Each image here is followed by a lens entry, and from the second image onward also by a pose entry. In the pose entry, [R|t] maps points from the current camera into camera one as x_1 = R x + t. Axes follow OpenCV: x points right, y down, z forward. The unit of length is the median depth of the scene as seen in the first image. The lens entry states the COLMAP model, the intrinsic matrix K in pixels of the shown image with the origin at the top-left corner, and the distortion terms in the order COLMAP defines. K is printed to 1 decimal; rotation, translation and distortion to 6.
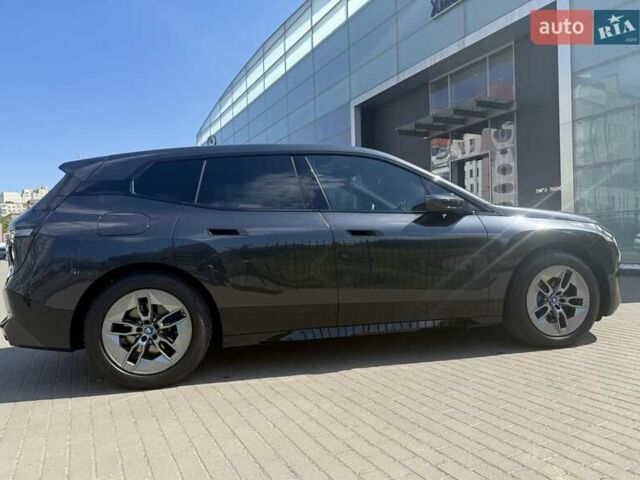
lens RADIAL K [[427.4, 0, 301.6], [0, 427.4, 223.1], [0, 0, 1]] dist [0.024562, -0.001142]
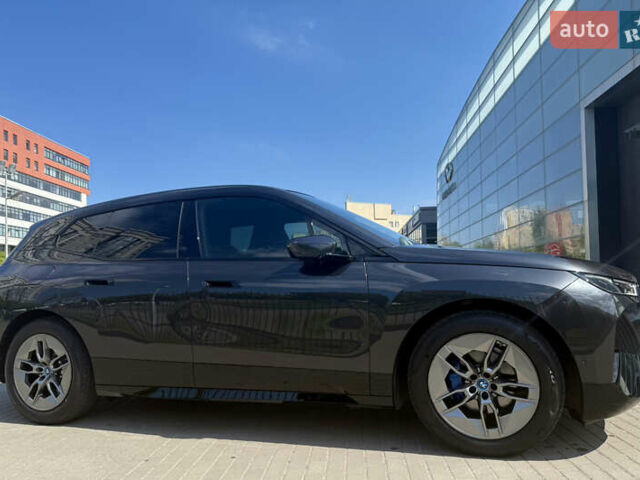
lens RADIAL K [[477.4, 0, 330.9], [0, 477.4, 216.7], [0, 0, 1]] dist [0.076834, -0.087794]
pose [[0.866423, -0.059598, -0.495742, 0.789781], [0.014729, 0.995470, -0.093931, -0.019545], [0.499094, 0.074082, 0.863375, 0.199692]]
